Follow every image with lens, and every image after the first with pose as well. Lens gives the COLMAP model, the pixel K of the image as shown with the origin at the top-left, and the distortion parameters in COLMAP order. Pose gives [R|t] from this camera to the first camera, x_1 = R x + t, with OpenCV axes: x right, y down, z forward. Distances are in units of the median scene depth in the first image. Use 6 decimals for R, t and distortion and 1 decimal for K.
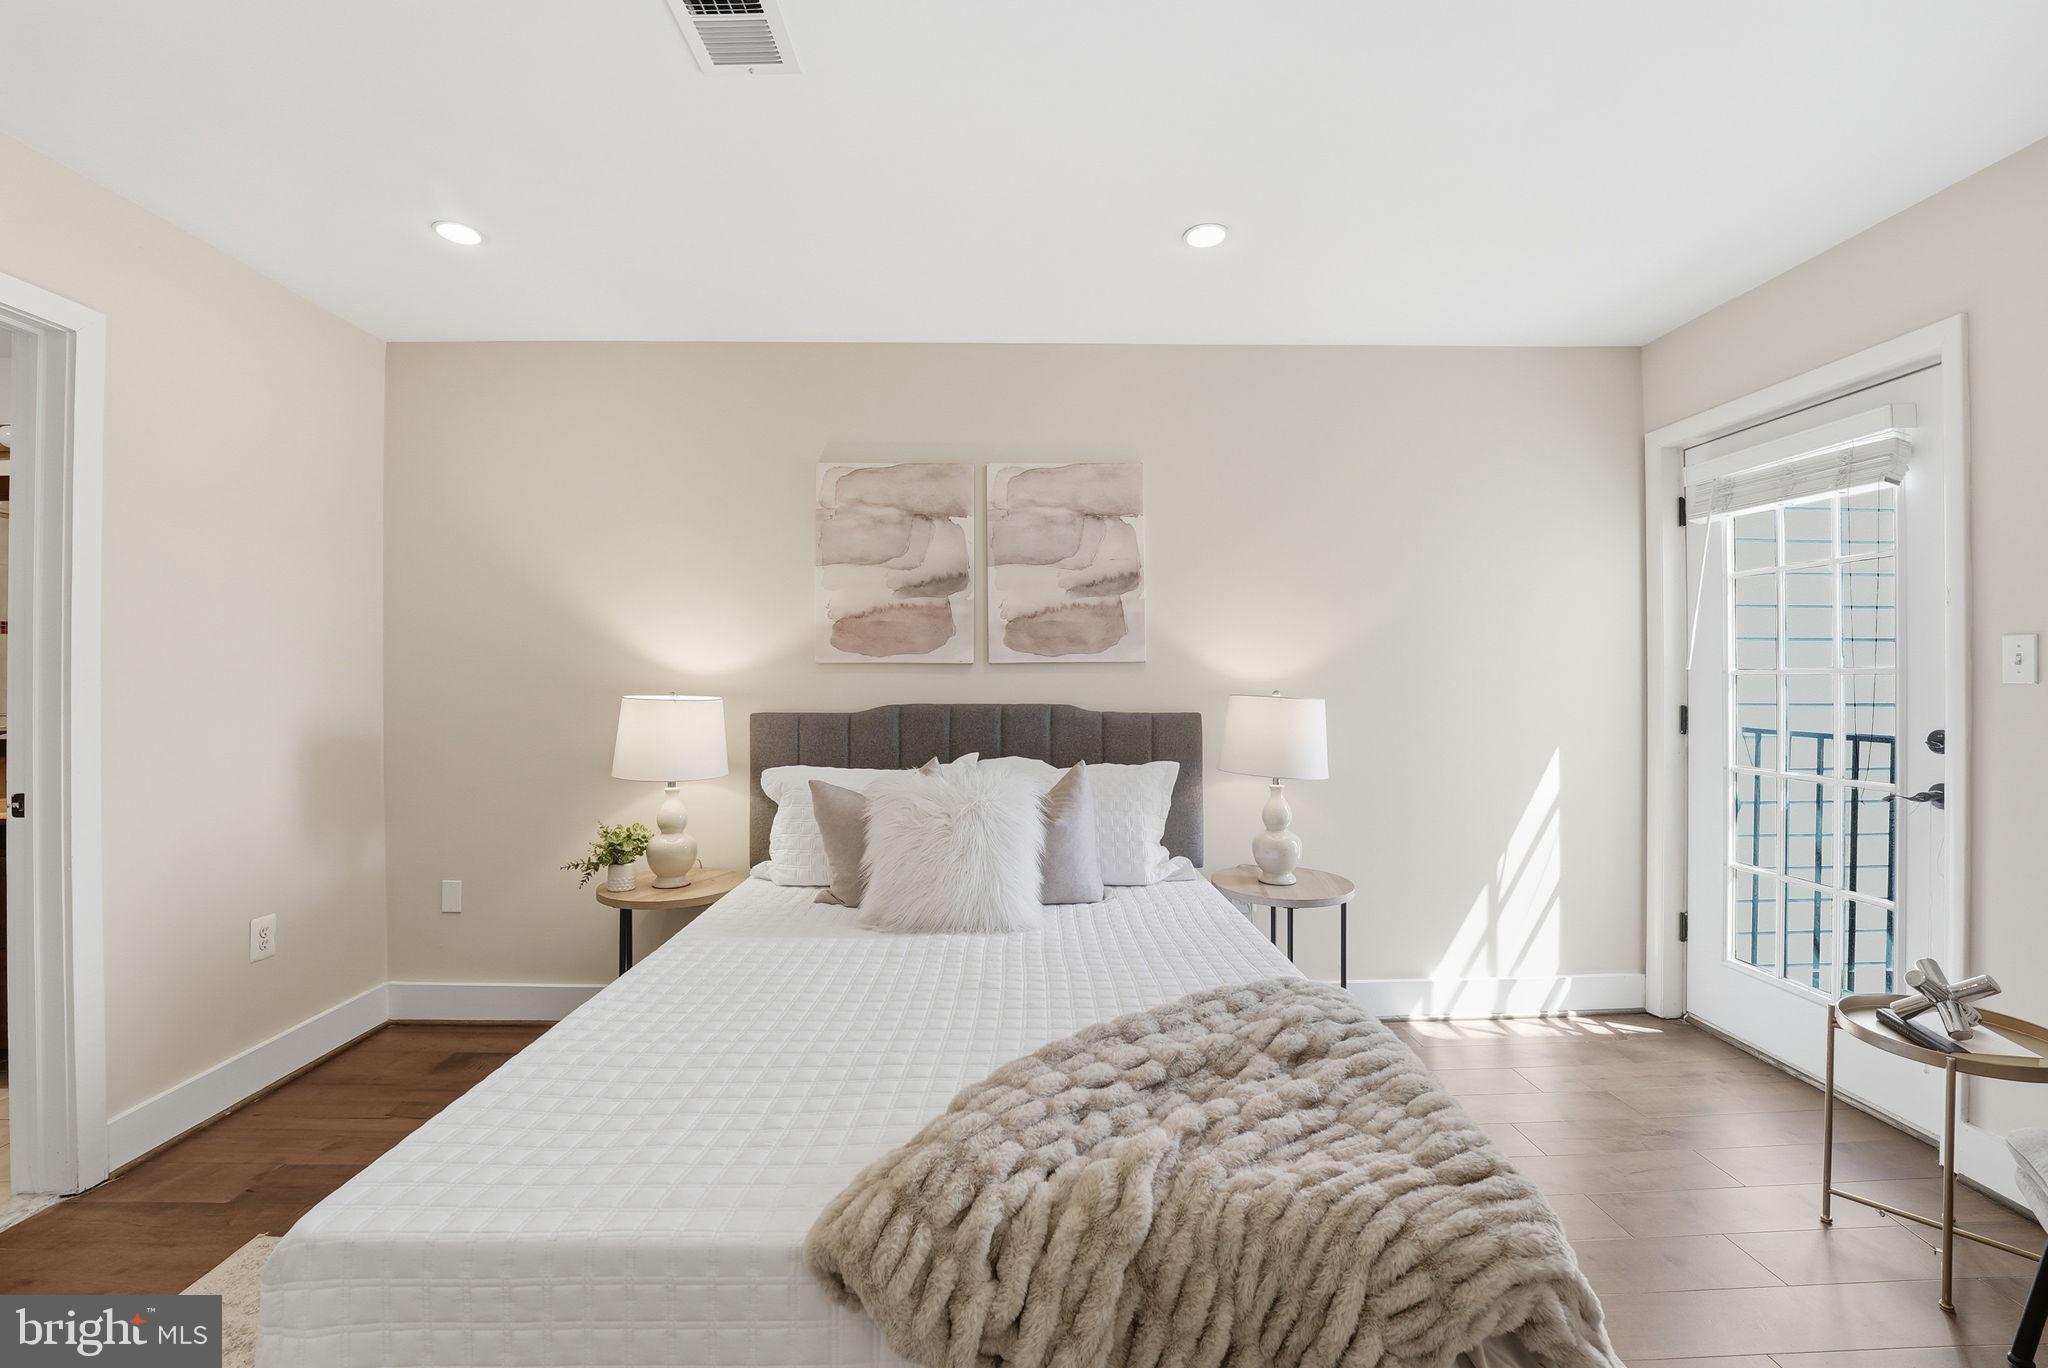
lens RADIAL K [[852.6, 0, 1020.3], [0, 852.6, 671.1], [0, 0, 1]] dist [-0.027737, 0.003693]
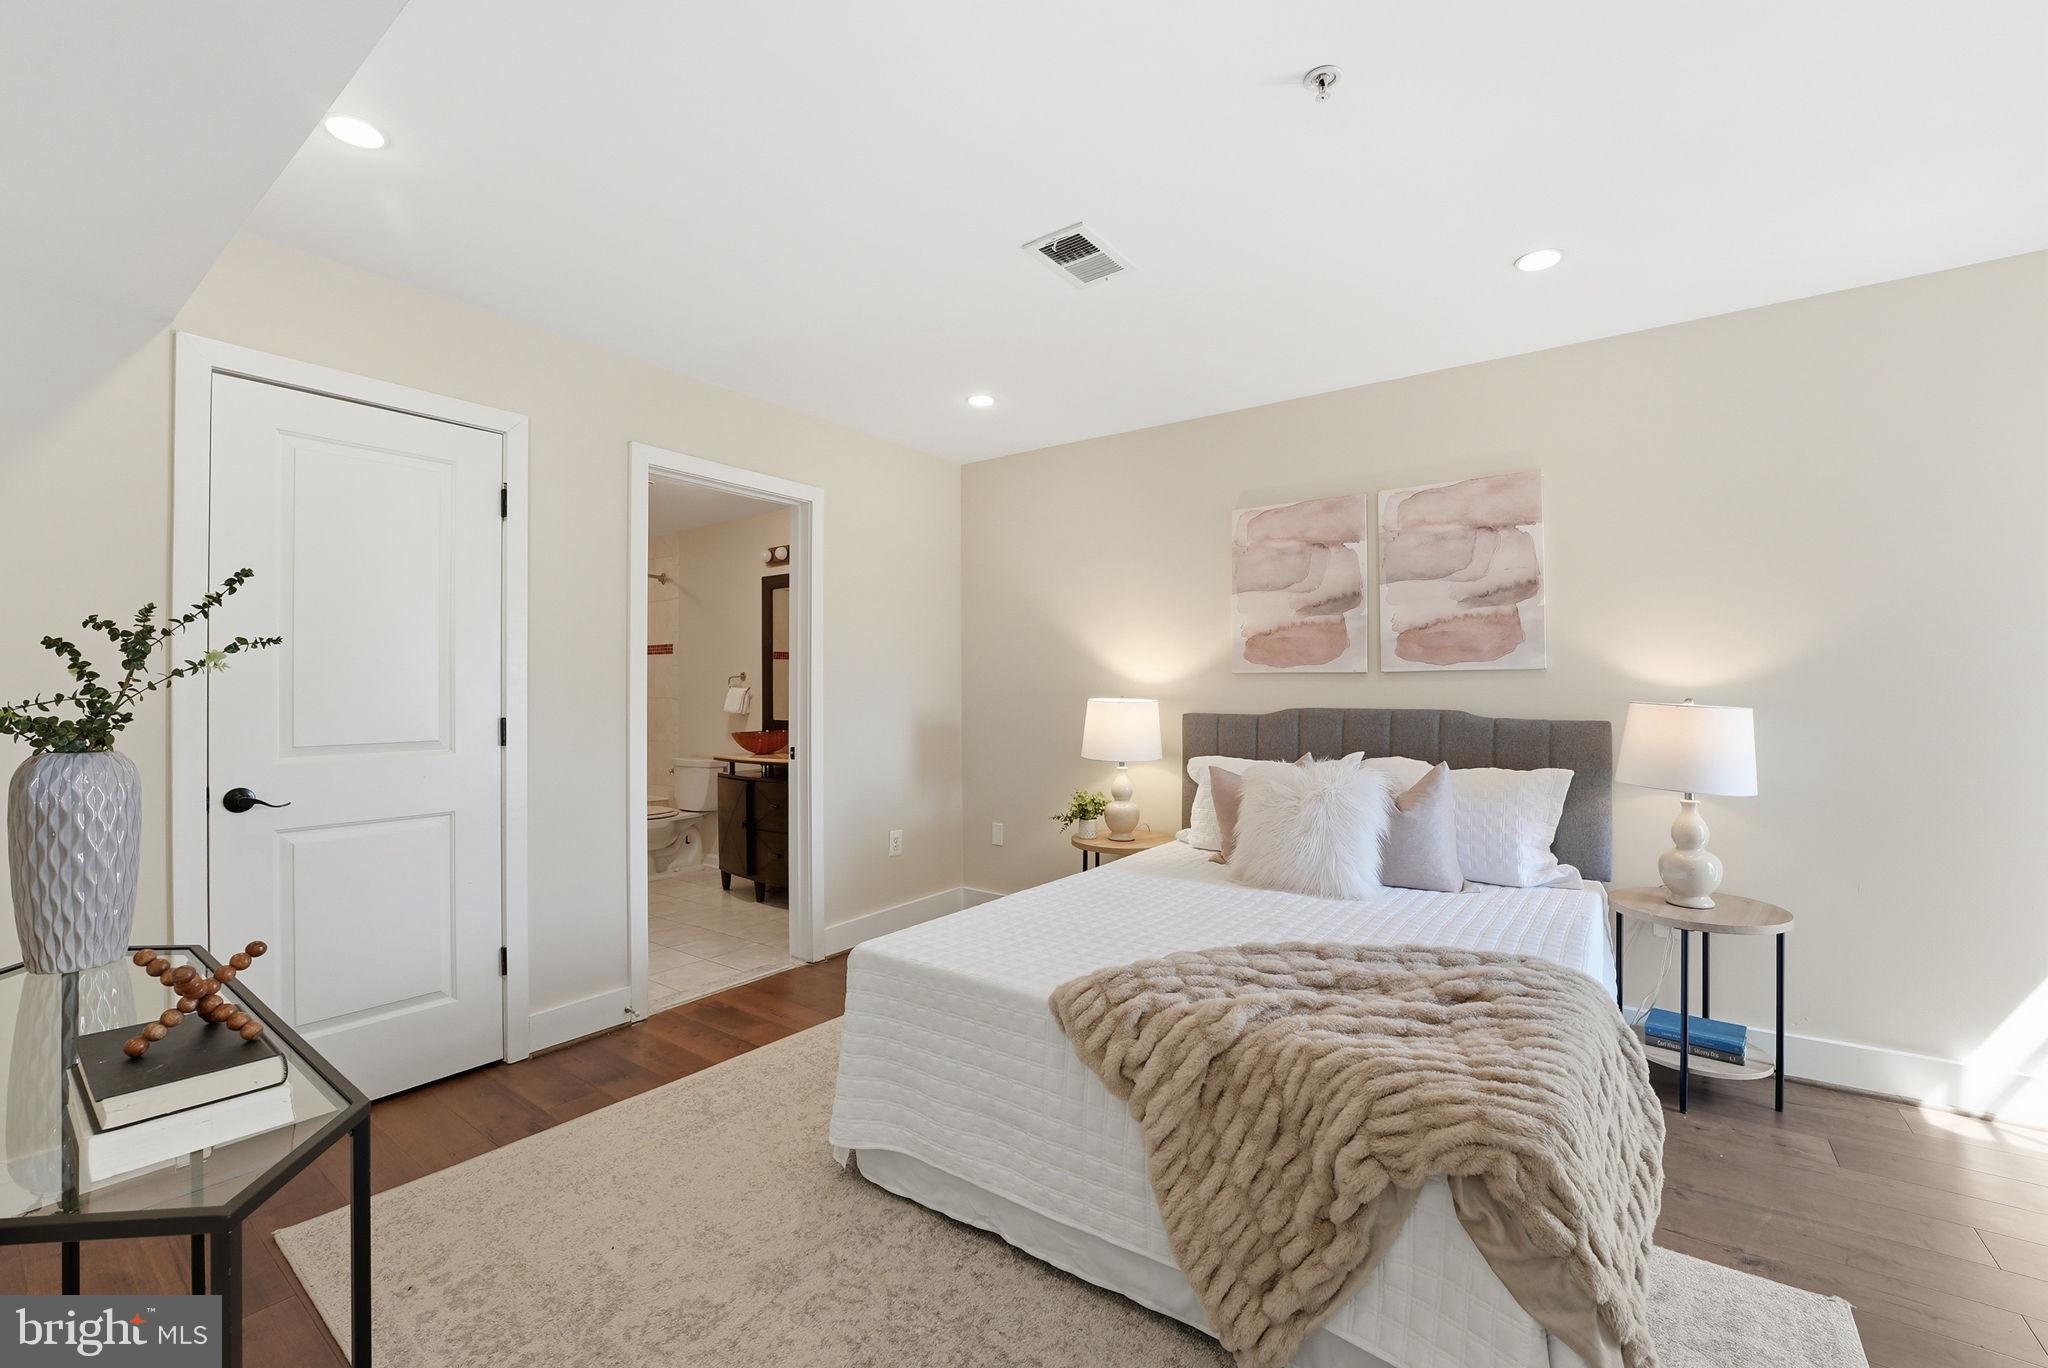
lens RADIAL K [[852.6, 0, 1020.3], [0, 852.6, 671.1], [0, 0, 1]] dist [-0.027737, 0.003693]
pose [[0.794608, -0.011362, -0.607016, 0.278646], [0.006037, 0.999923, -0.010815, -0.001352], [0.607092, 0.004929, 0.794616, -0.170796]]
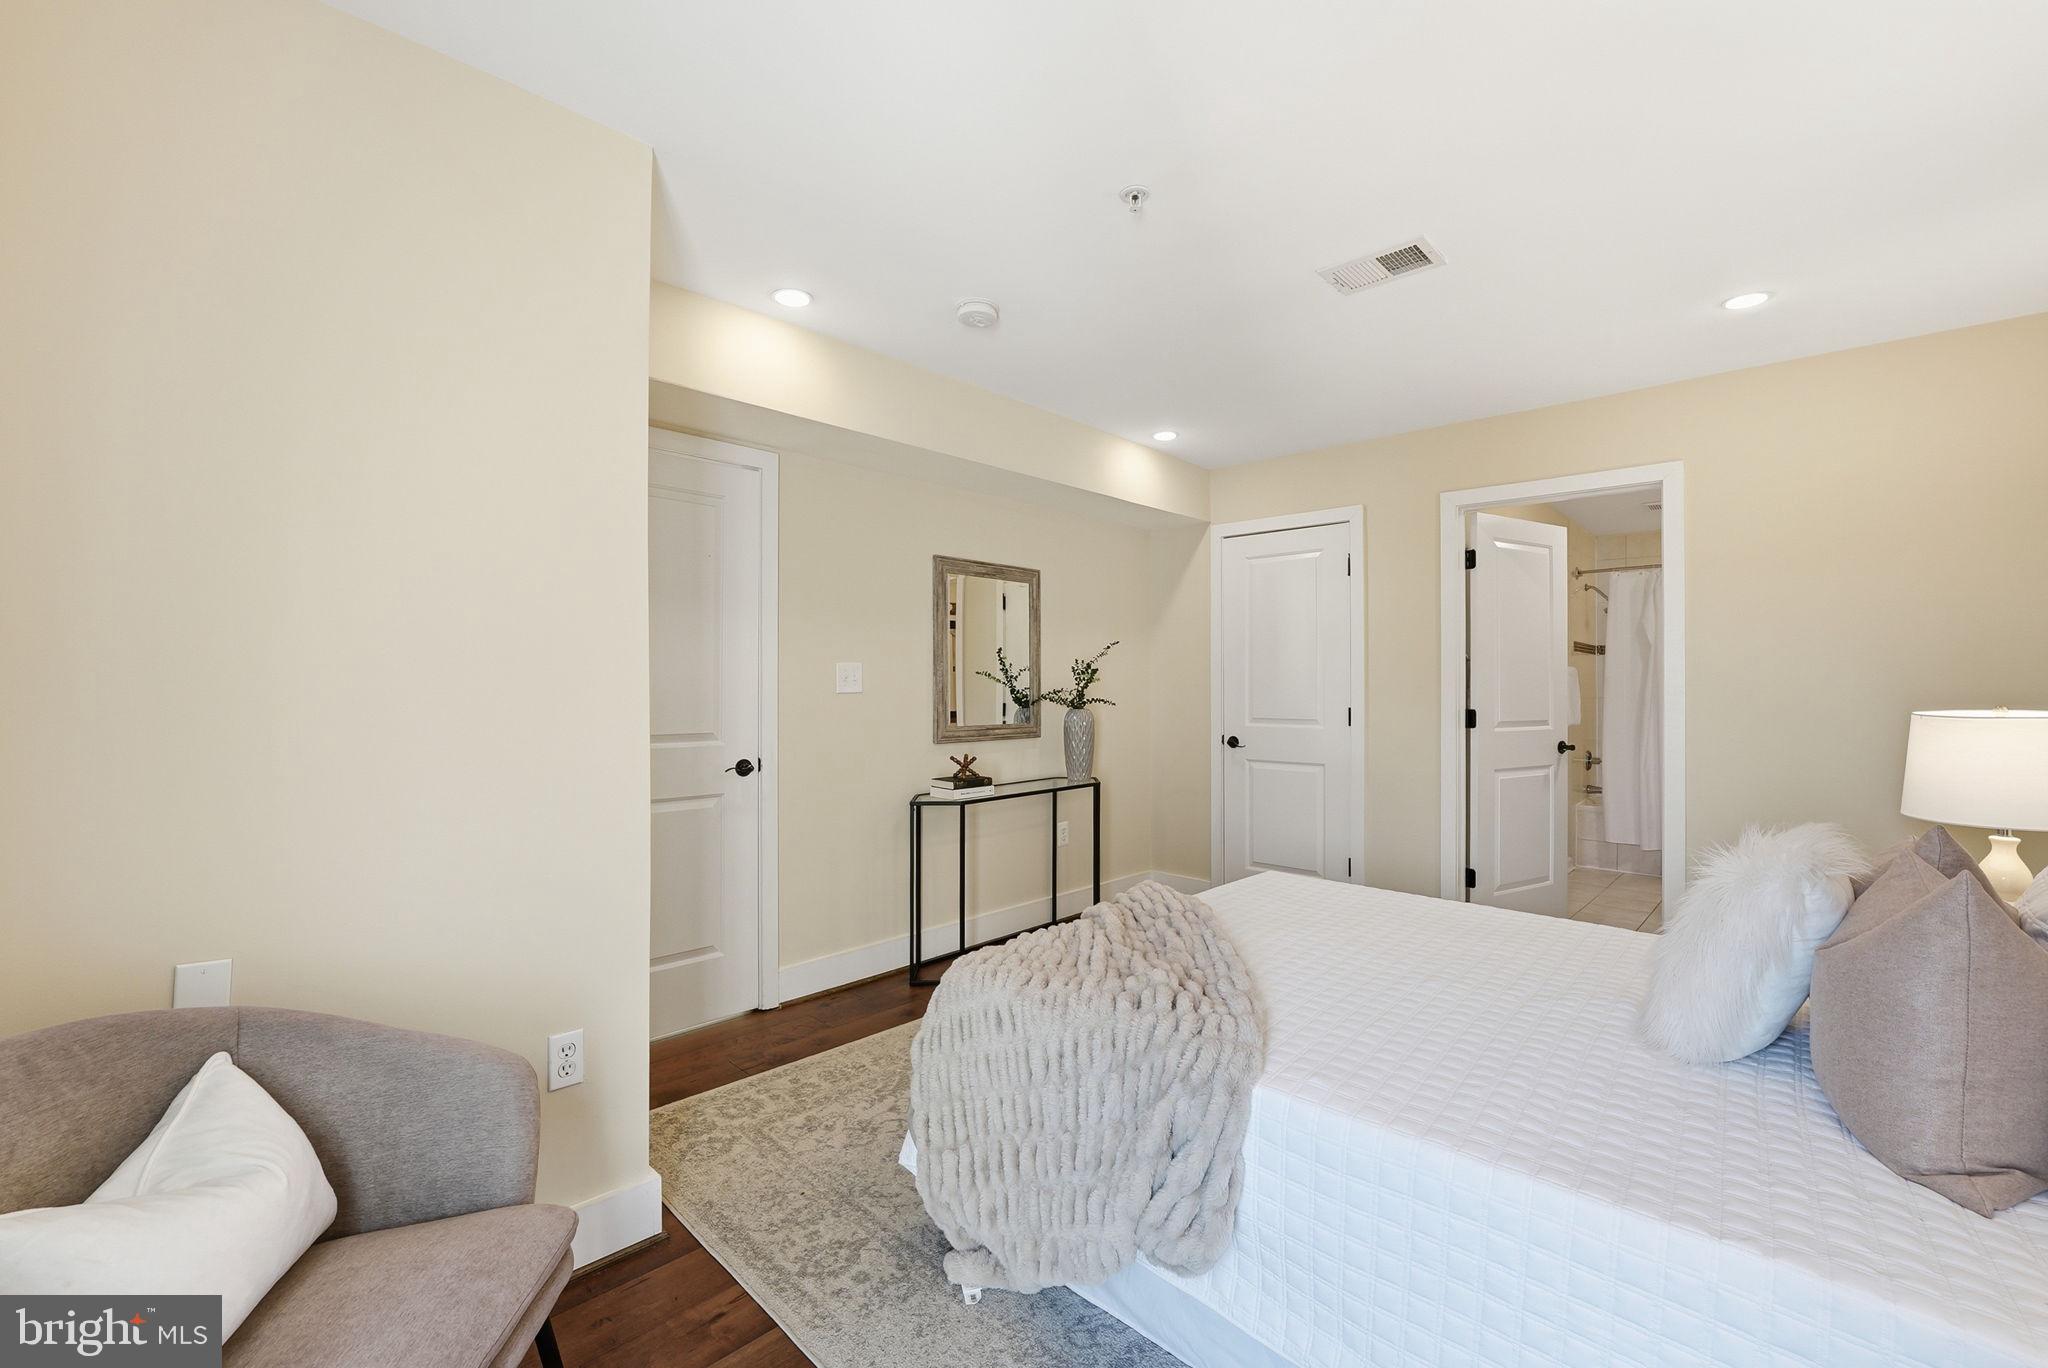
lens RADIAL K [[852.6, 0, 1020.3], [0, 852.6, 671.1], [0, 0, 1]] dist [-0.027737, 0.003693]
pose [[-0.712741, -0.014763, -0.701272, 0.672369], [-0.002018, 0.999818, -0.018997, 0.001112], [0.701425, -0.012124, -0.712641, 0.910340]]
